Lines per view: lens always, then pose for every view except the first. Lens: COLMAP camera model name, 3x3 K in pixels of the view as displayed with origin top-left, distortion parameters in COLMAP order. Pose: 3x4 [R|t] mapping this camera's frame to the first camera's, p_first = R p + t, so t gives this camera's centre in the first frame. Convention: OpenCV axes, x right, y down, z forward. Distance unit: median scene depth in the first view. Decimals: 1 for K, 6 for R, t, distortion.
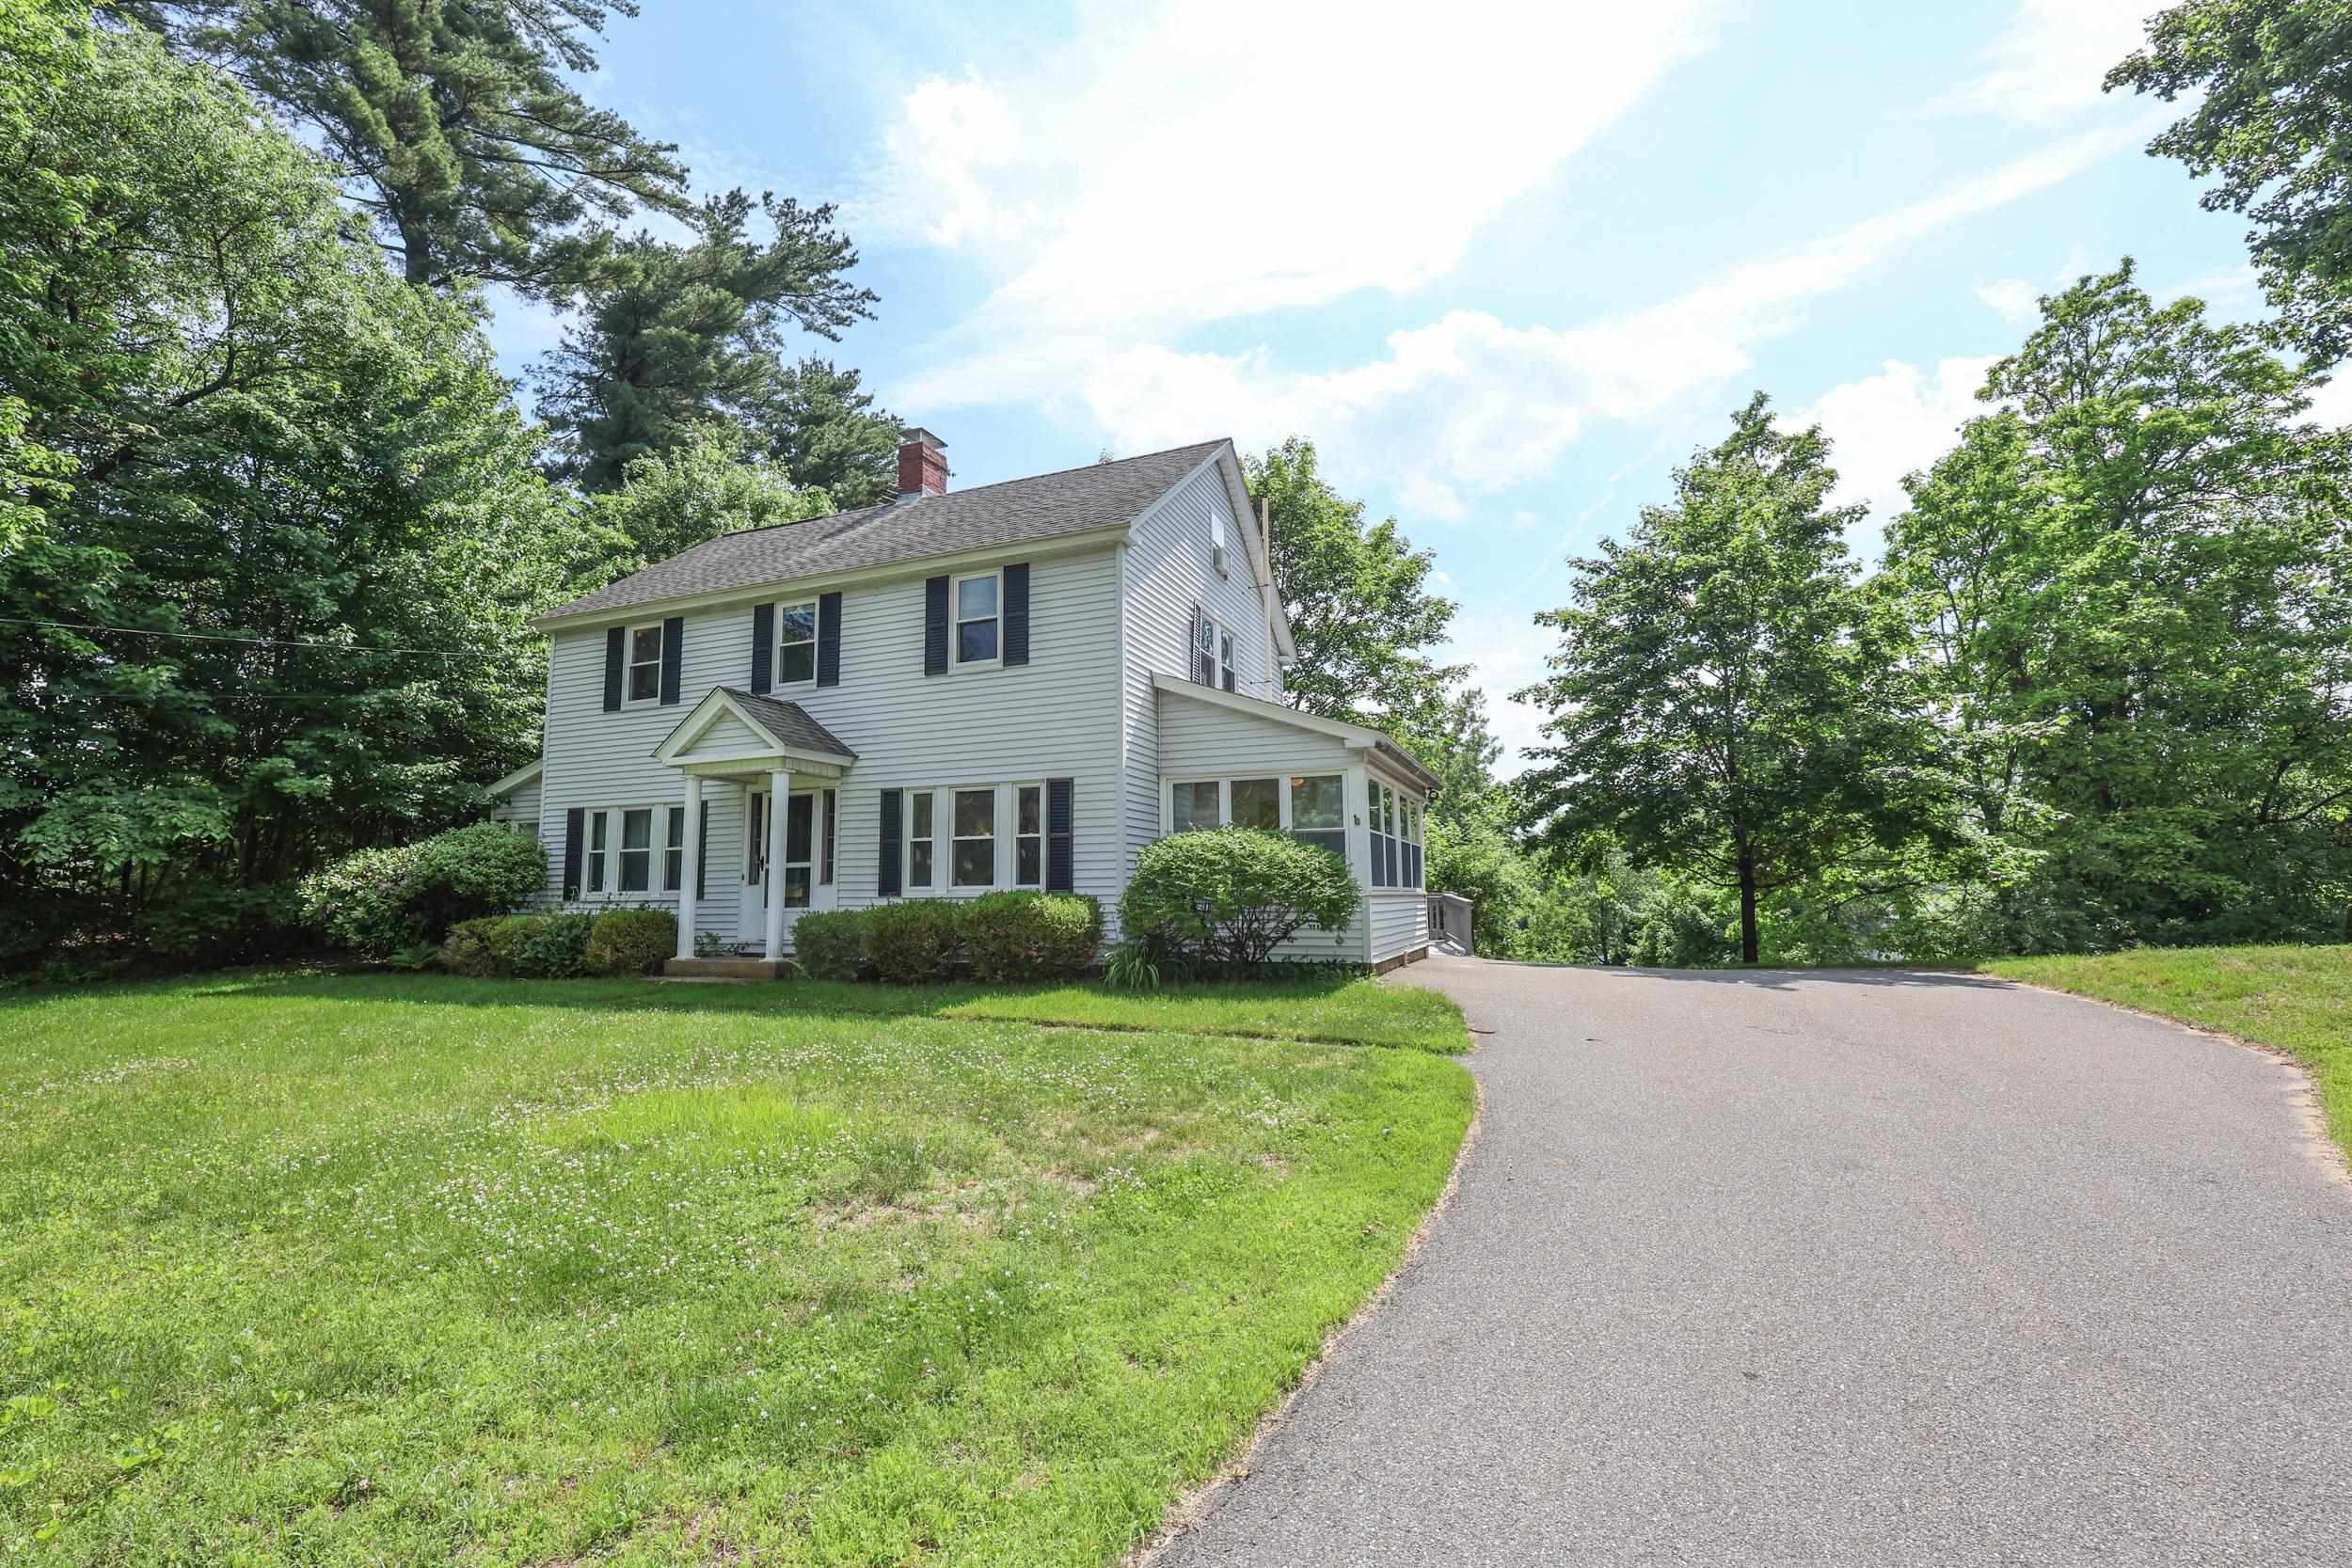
lens RADIAL K [[996.1, 0, 1166.2], [0, 996.1, 791.0], [0, 0, 1]] dist [0.010757, -0.000057]
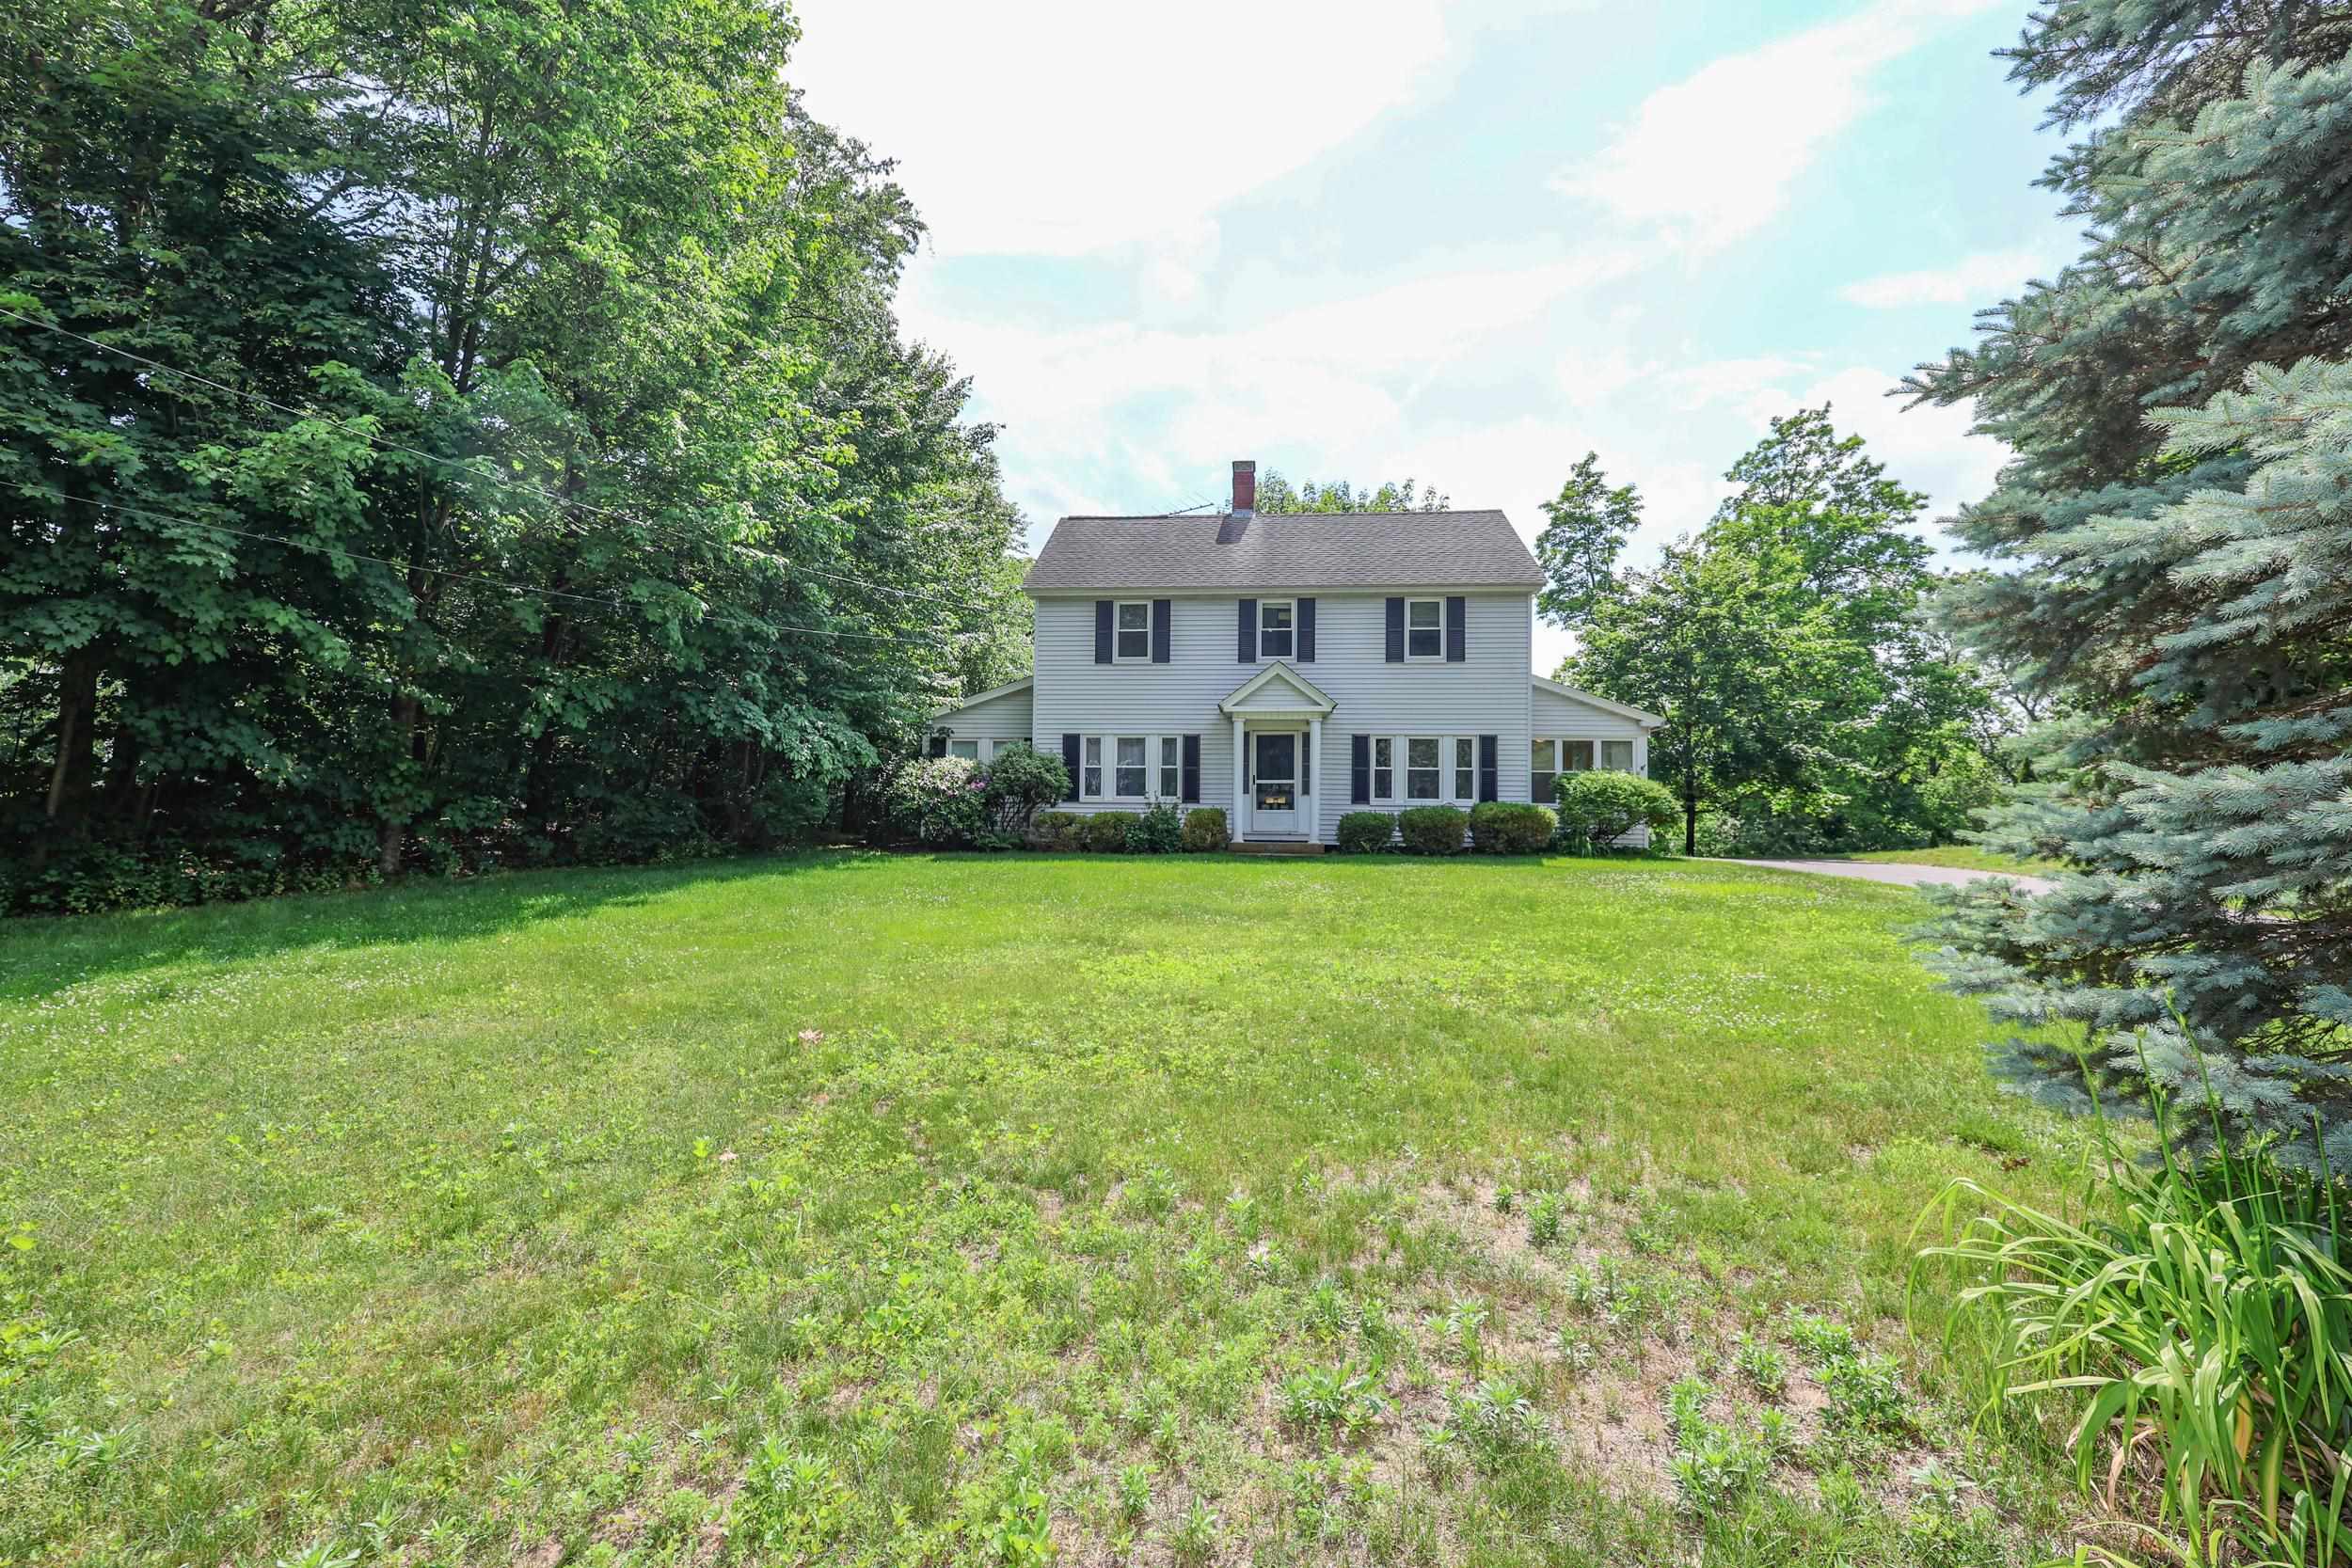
lens RADIAL K [[996.1, 0, 1173.3], [0, 996.1, 781.9], [0, 0, 1]] dist [0.010757, -0.000057]
pose [[0.954267, 0.037589, 0.296584, -0.945148], [-0.053125, 0.997596, 0.044496, 0.016994], [-0.294198, -0.058217, 0.953970, -0.360637]]
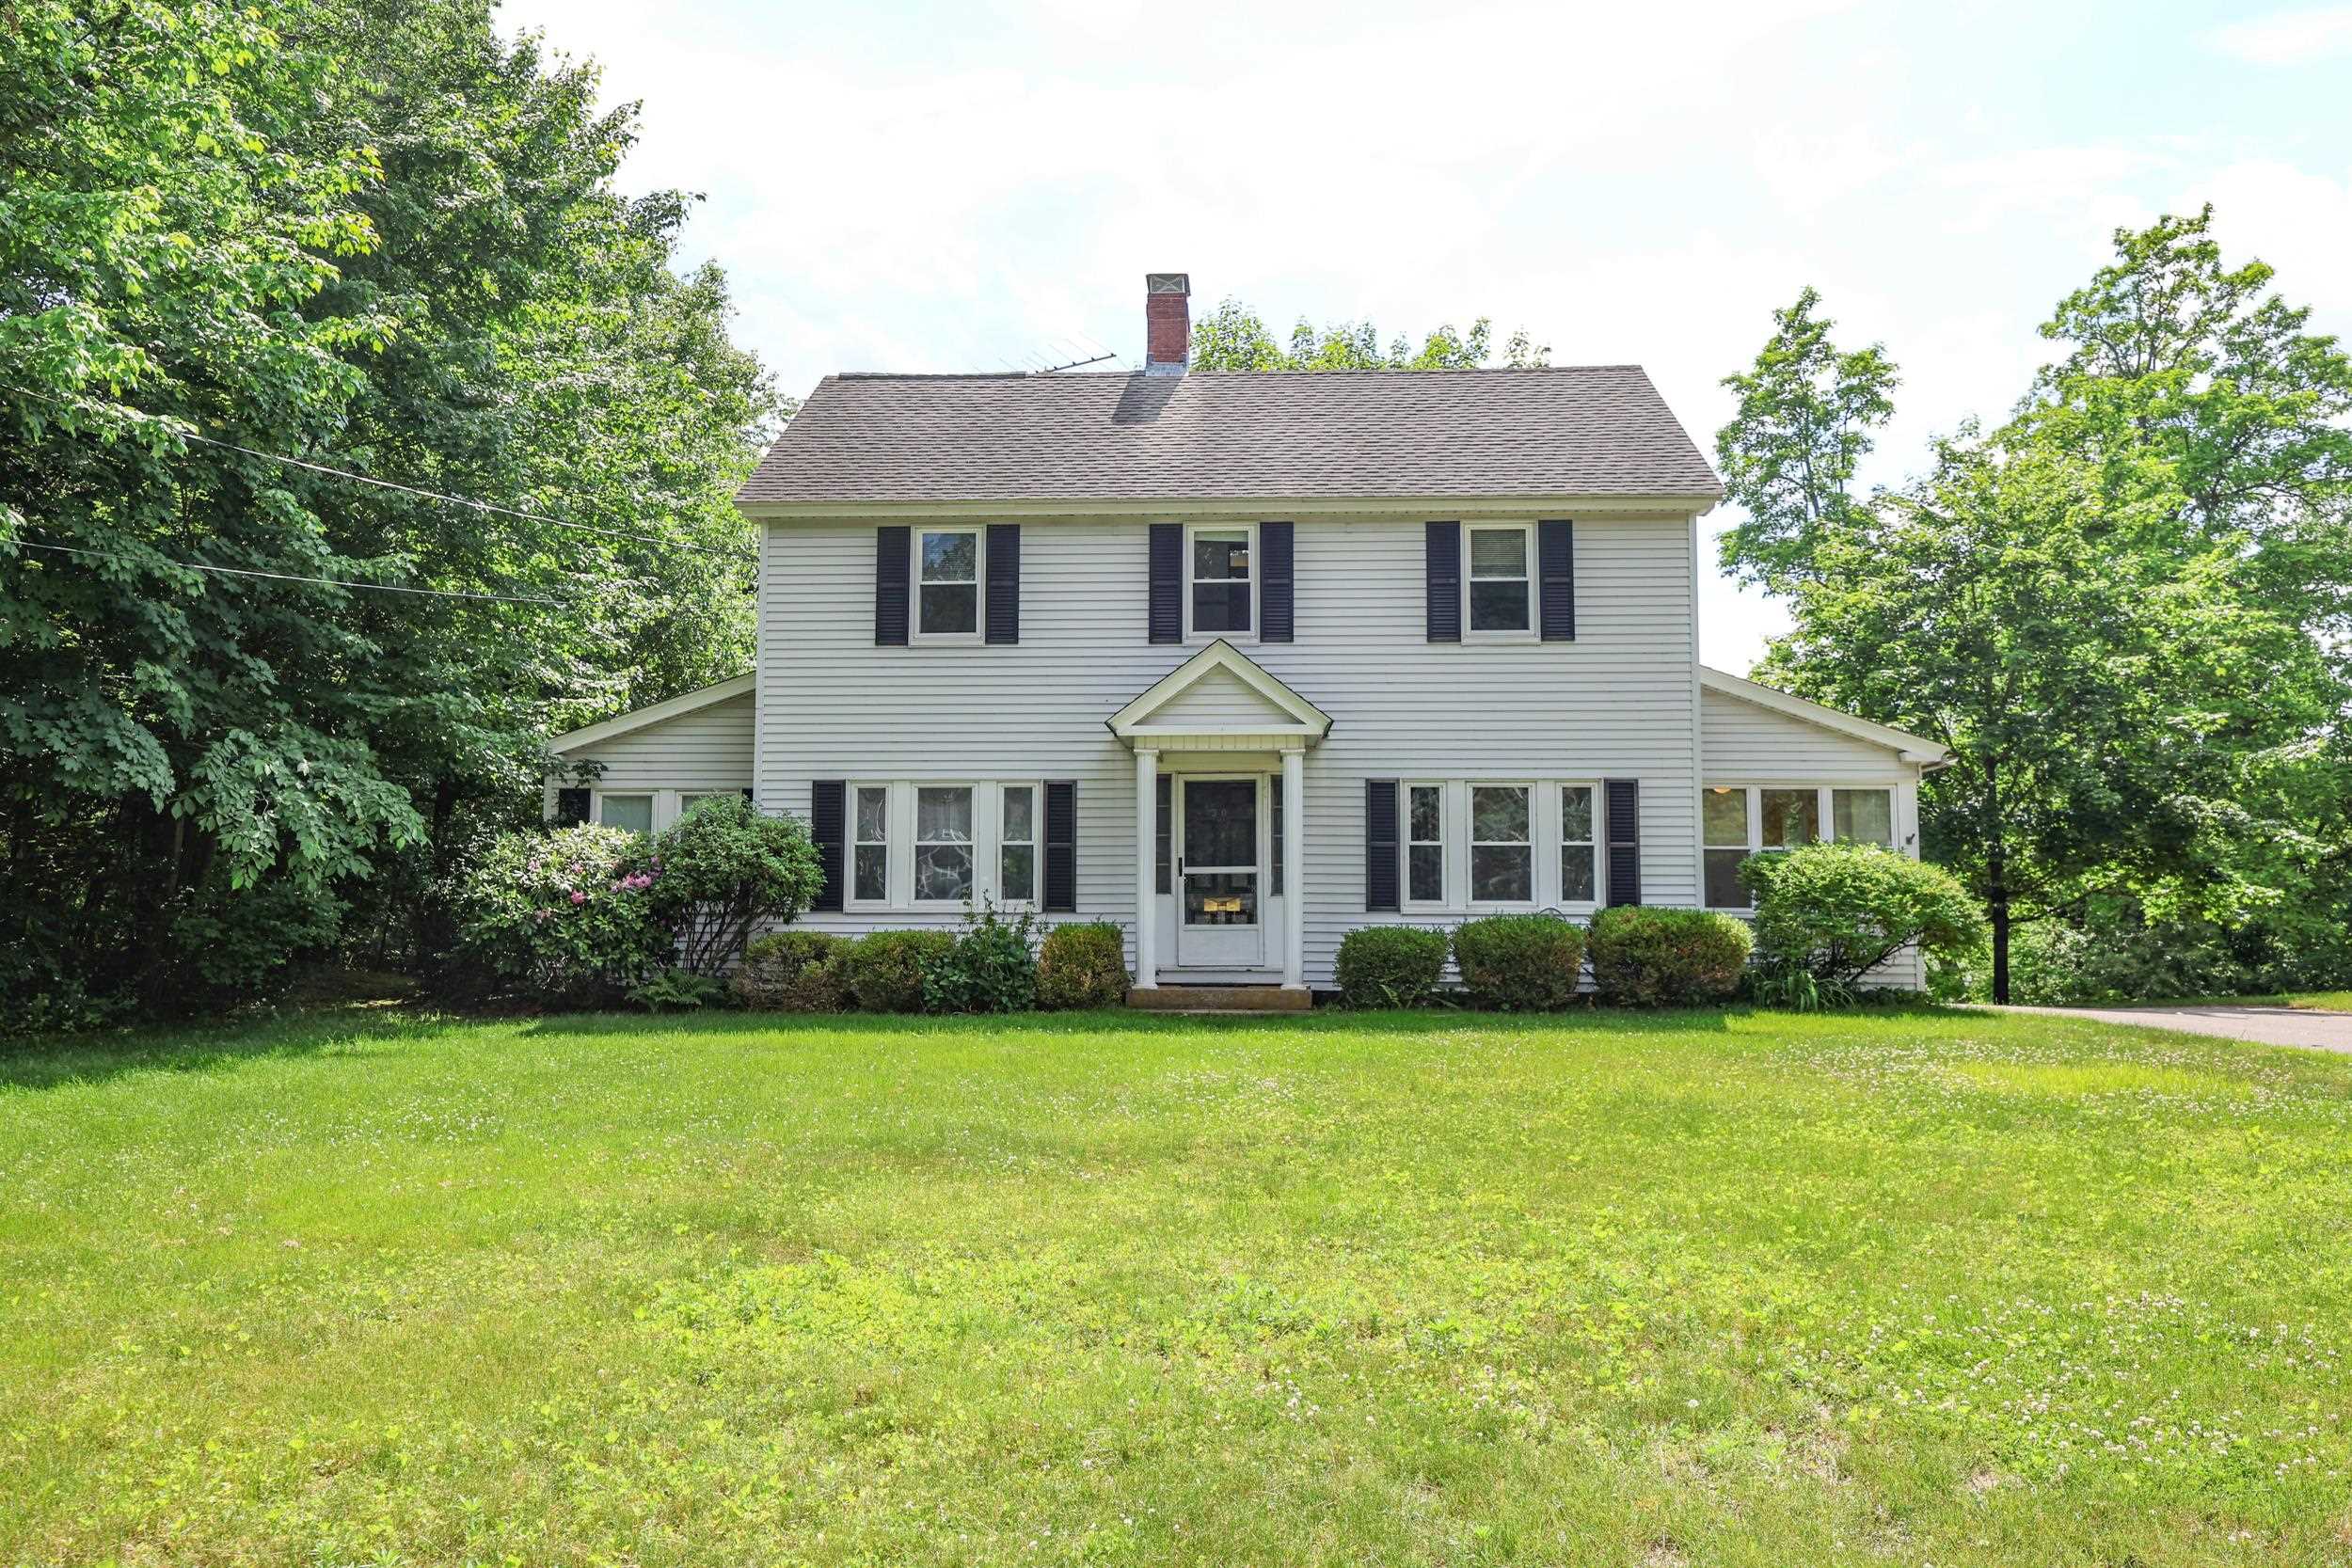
lens RADIAL K [[1754.3, 0, 1180.7], [0, 1754.3, 775.9], [0, 0, 1]] dist [0.008940, 0.009062]
pose [[0.940471, 0.049173, 0.336298, -0.853332], [-0.048270, 0.998773, -0.011052, 0.017957], [-0.336429, -0.005839, 0.941691, -0.264839]]
